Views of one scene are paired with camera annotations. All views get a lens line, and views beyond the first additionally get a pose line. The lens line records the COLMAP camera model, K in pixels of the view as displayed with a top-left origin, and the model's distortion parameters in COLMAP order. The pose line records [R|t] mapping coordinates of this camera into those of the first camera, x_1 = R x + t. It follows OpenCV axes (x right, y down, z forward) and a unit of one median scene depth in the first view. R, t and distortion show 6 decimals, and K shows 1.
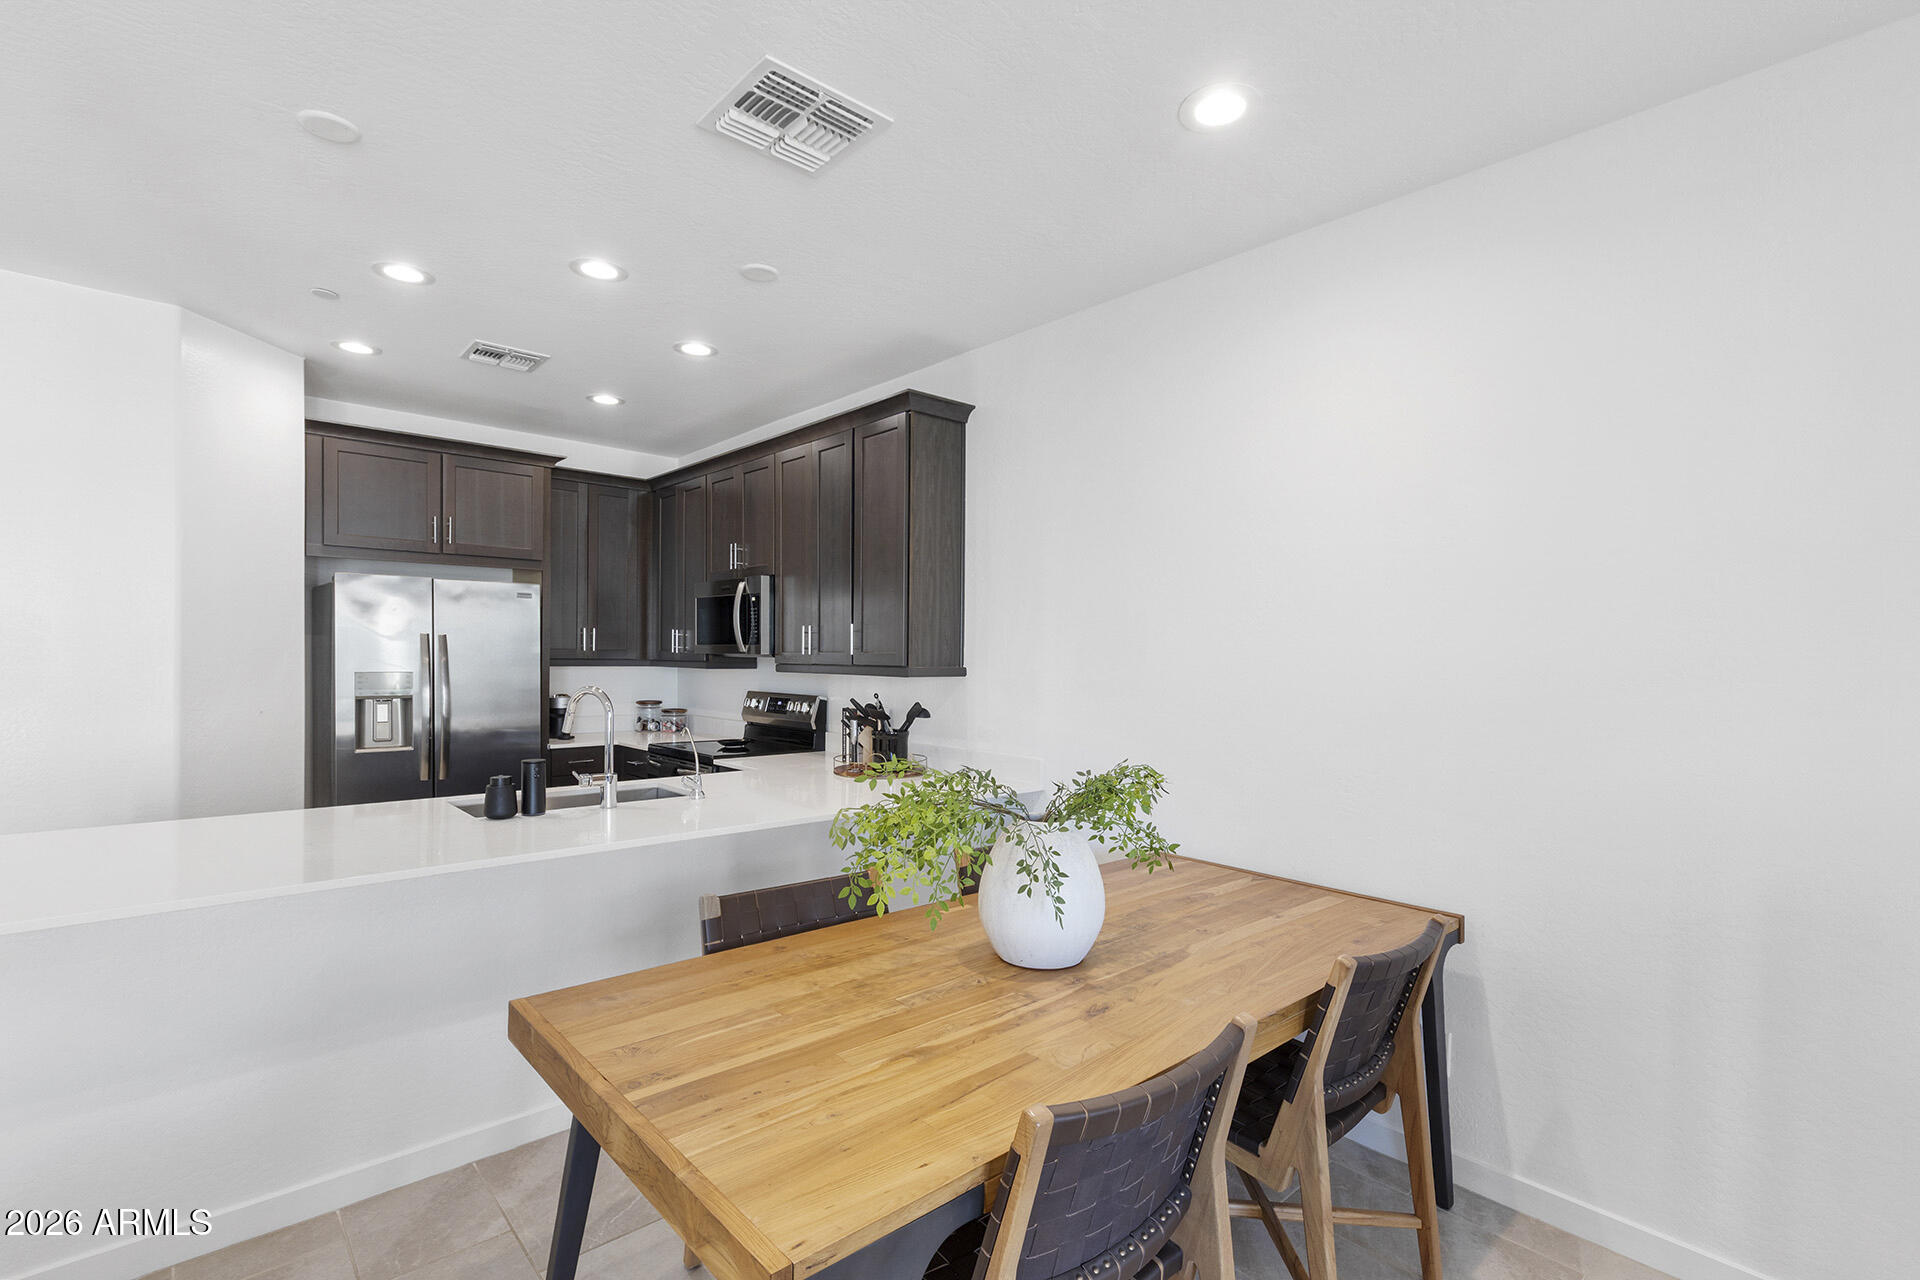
lens RADIAL K [[882.9, 0, 965.7], [0, 882.9, 667.1], [0, 0, 1]] dist [-0.001447, -0.000542]
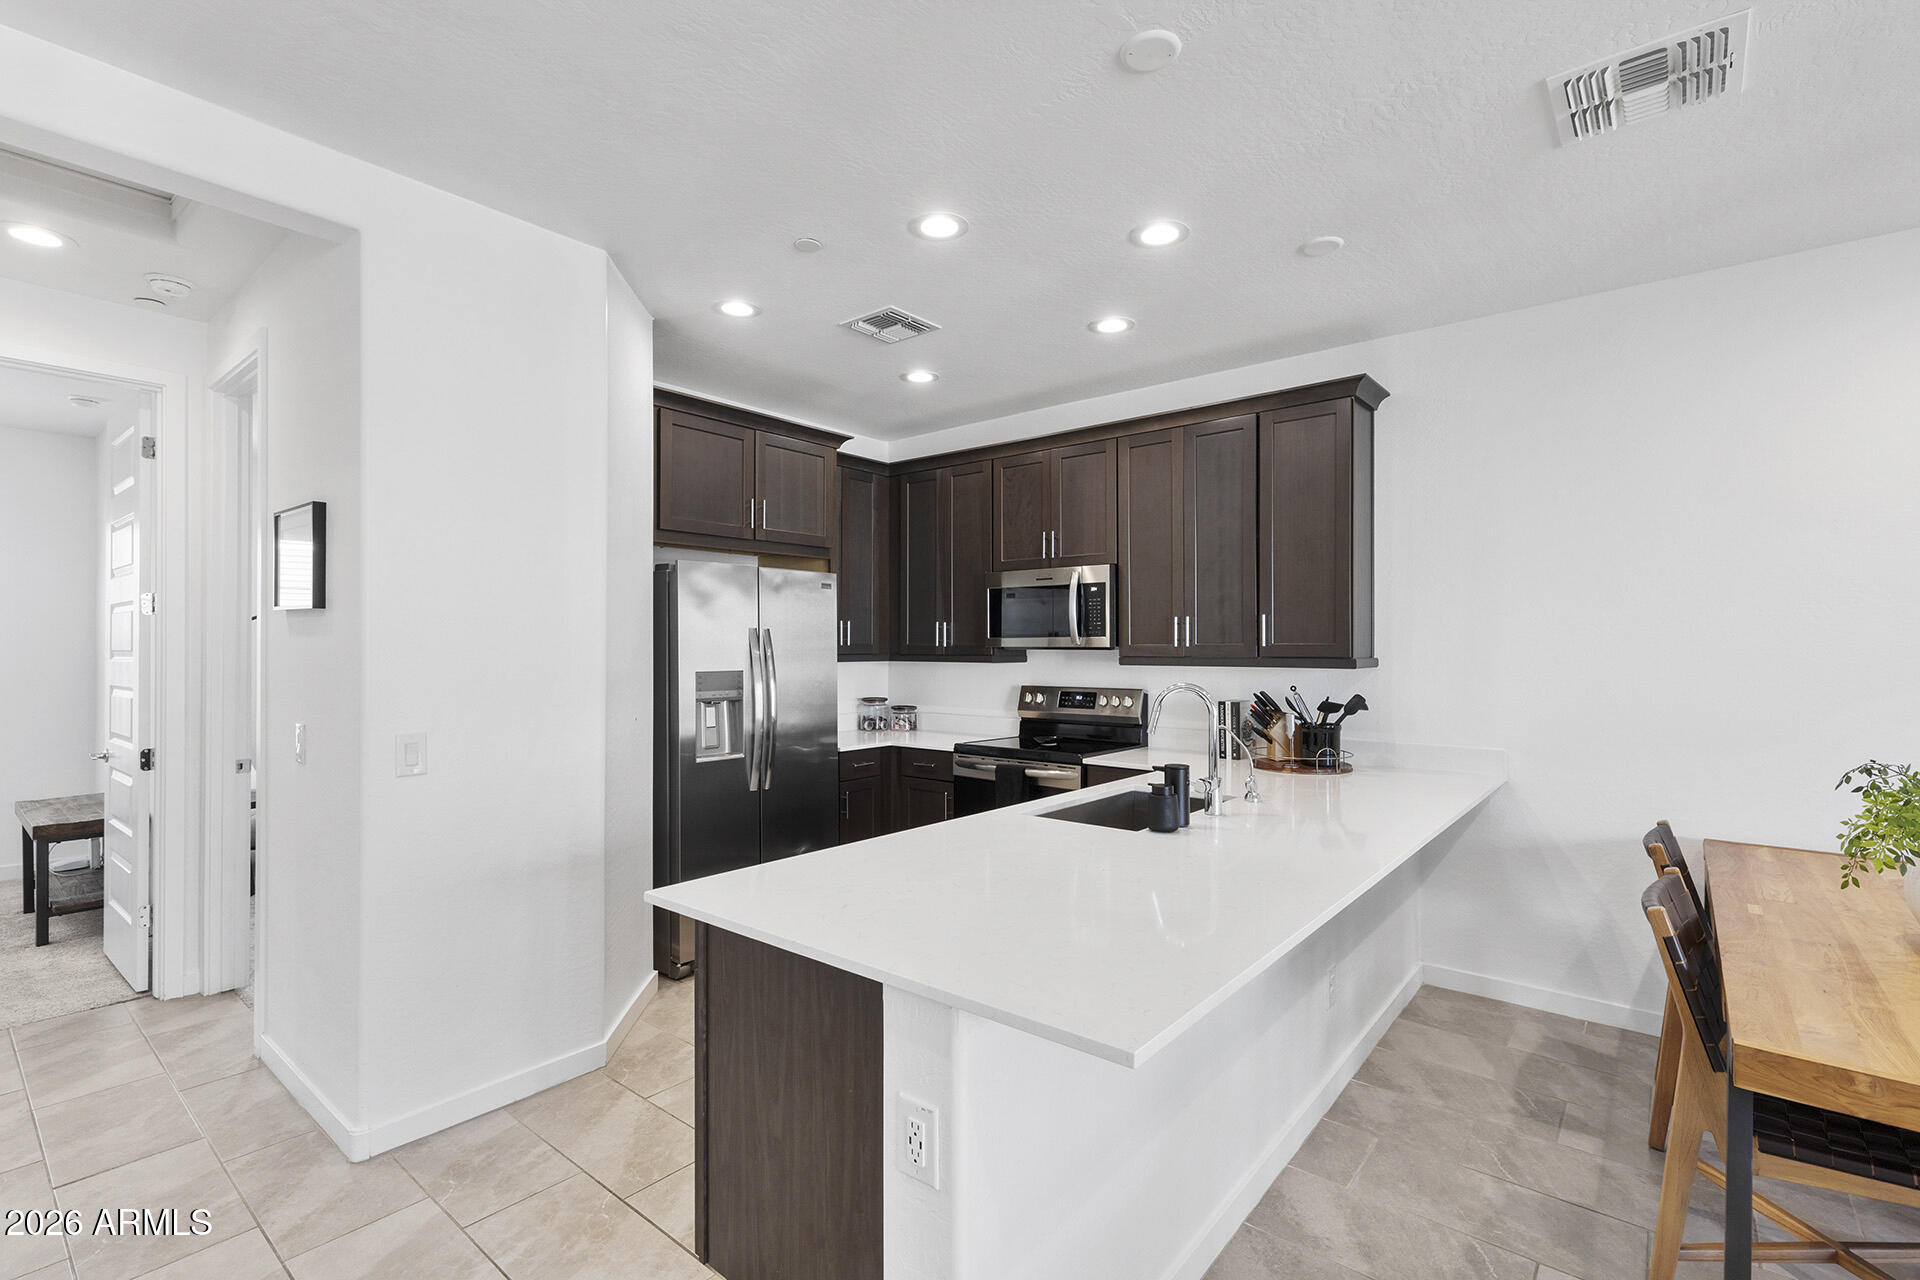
lens RADIAL K [[872.3, 0, 960.0], [0, 872.3, 640.0], [0, 0, 1]] dist [0.000850, -0.000143]
pose [[0.991208, -0.009639, 0.131962, -0.507384], [0.012282, 0.999740, -0.019230, -0.005662], [-0.131742, 0.020682, 0.991068, 0.085988]]
